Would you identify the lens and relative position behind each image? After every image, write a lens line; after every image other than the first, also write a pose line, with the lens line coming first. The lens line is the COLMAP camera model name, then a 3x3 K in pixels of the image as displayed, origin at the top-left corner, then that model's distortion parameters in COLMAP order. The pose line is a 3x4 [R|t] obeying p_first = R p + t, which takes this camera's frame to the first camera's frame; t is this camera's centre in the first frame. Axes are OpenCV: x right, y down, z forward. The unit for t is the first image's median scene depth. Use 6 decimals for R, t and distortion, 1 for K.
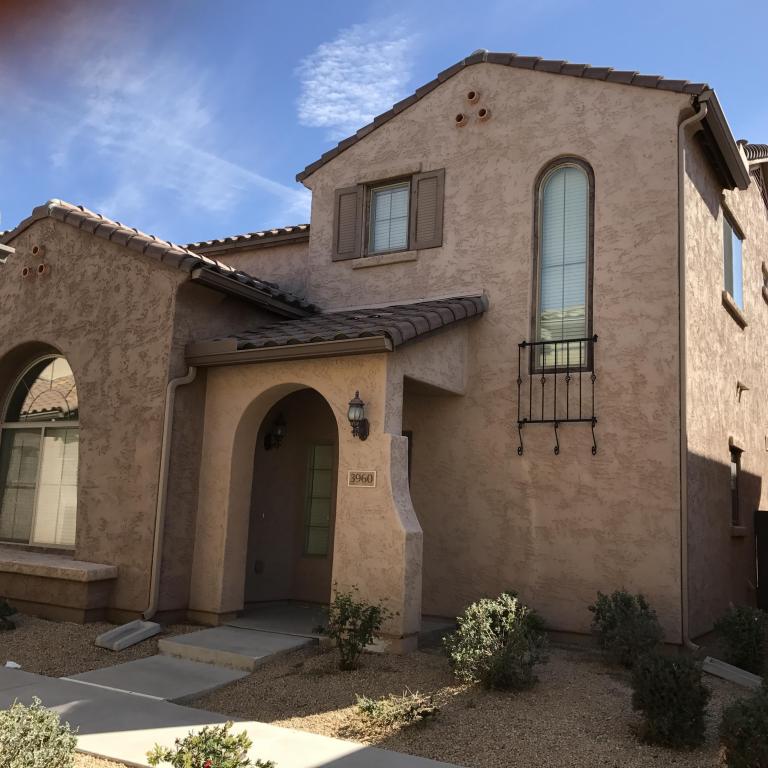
lens RADIAL K [[838.4, 0, 379.6], [0, 838.4, 374.6], [0, 0, 1]] dist [0.093857, -0.244195]
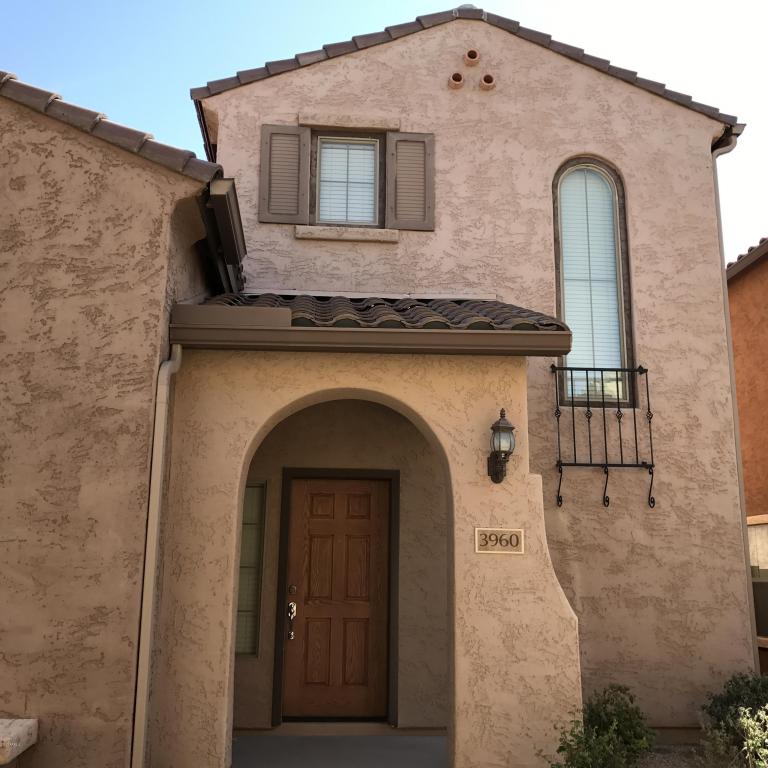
lens RADIAL K [[838.4, 0, 379.6], [0, 838.4, 374.6], [0, 0, 1]] dist [0.093857, -0.244195]
pose [[0.803434, 0.103381, 0.586349, -0.447188], [-0.072469, 0.994468, -0.076039, 0.044718], [-0.590967, 0.018600, 0.806482, 0.452693]]
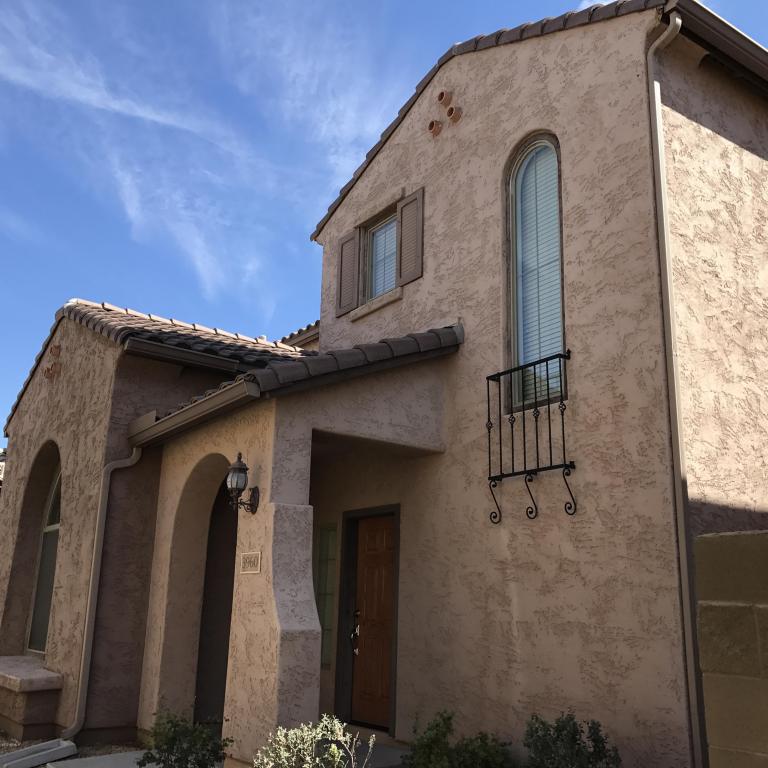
lens RADIAL K [[838.4, 0, 379.6], [0, 838.4, 374.6], [0, 0, 1]] dist [0.093857, -0.244195]
pose [[0.919281, -0.128594, -0.372003, 0.365153], [0.079632, 0.986343, -0.144176, 0.064893], [0.385462, 0.102915, 0.916966, 0.259856]]
